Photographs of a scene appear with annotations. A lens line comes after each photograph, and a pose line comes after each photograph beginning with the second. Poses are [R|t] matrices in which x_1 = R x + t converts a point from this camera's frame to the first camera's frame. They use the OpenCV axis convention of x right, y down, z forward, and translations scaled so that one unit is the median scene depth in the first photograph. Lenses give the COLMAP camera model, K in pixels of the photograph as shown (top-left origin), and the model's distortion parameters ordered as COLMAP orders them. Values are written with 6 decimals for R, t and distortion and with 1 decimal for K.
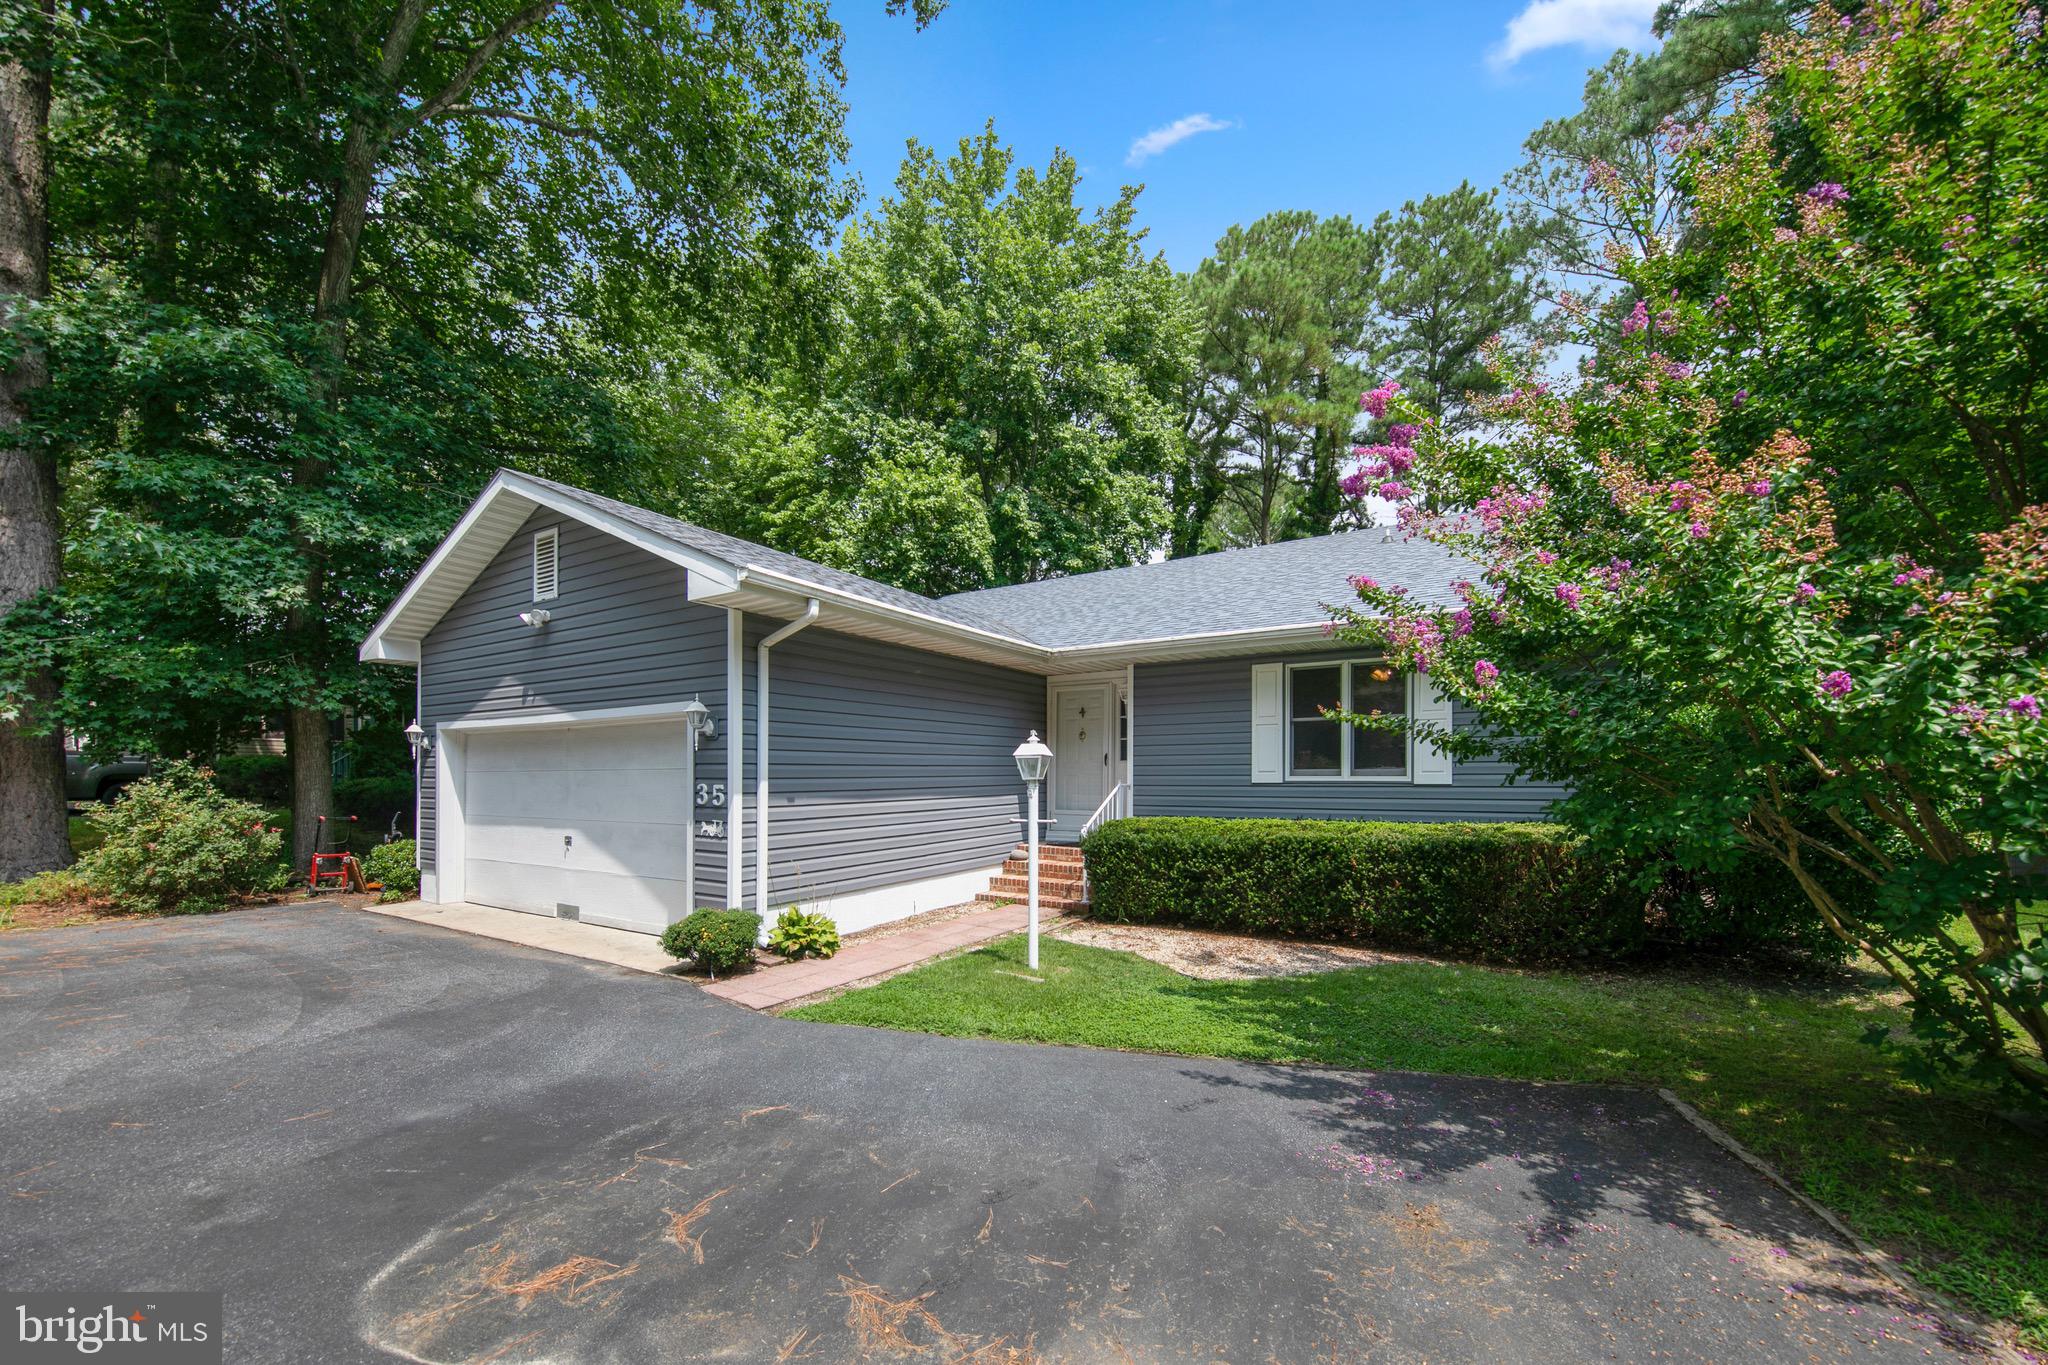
lens RADIAL K [[773.3, 0, 1024.7], [0, 773.3, 773.3], [0, 0, 1]] dist [0.002530, 0.000111]
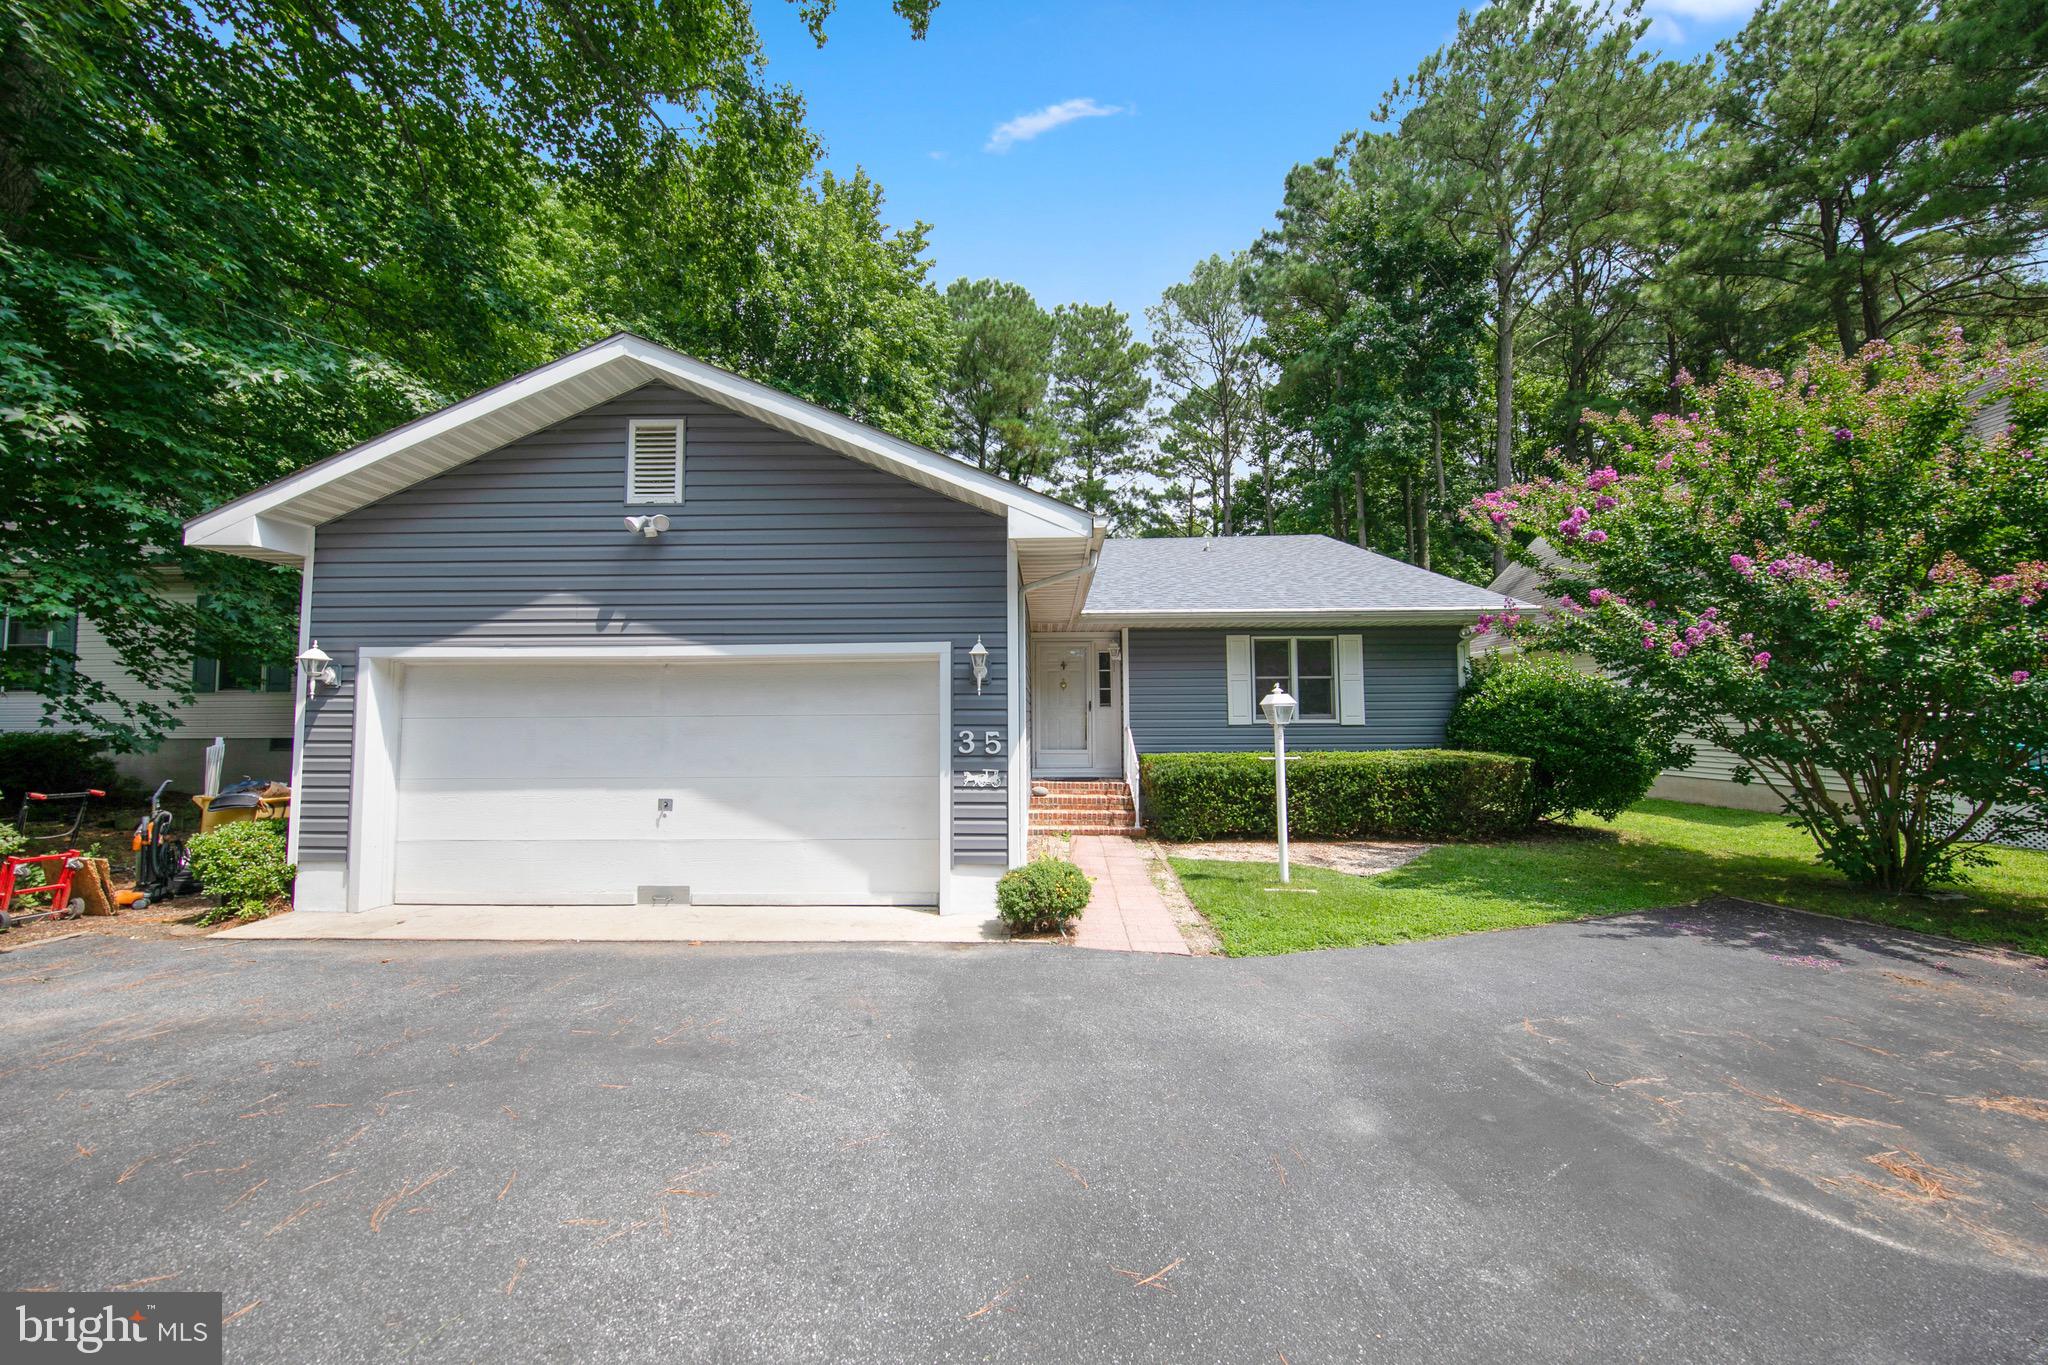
lens RADIAL K [[659.7, 0, 1024.0], [0, 659.7, 682.5], [0, 0, 1]] dist [-0.002137, -0.000307]
pose [[0.867766, 0.024126, 0.496386, -0.638681], [0.001526, 0.998687, -0.051207, -0.003157], [-0.496970, 0.045193, 0.866590, 0.230688]]
